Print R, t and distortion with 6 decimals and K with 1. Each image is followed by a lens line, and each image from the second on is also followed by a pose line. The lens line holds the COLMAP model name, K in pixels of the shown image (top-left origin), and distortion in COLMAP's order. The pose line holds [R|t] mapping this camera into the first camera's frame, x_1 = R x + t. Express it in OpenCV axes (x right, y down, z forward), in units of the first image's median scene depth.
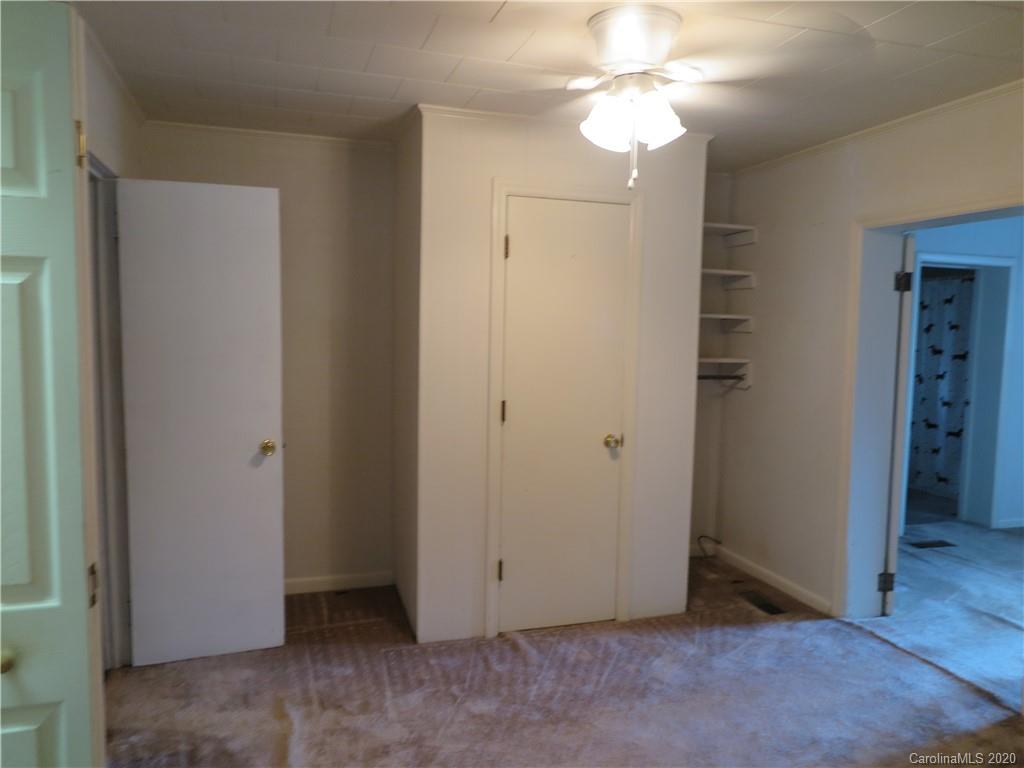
lens RADIAL K [[737.9, 0, 514.2], [0, 737.9, 382.9], [0, 0, 1]] dist [-0.013869, 0.008014]
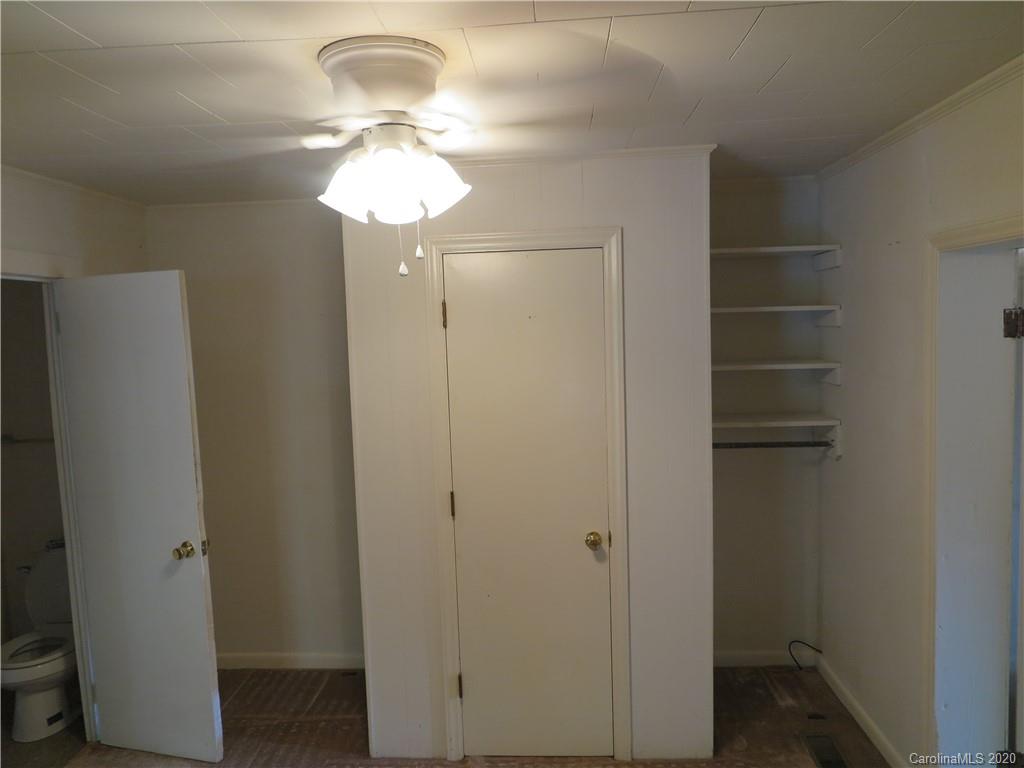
lens RADIAL K [[737.9, 0, 514.2], [0, 737.9, 382.9], [0, 0, 1]] dist [-0.013869, 0.008014]
pose [[0.929575, -0.019093, -0.368139, 0.347810], [0.022298, 0.999741, 0.004453, -0.098144], [0.367959, -0.012349, 0.929760, 0.215381]]
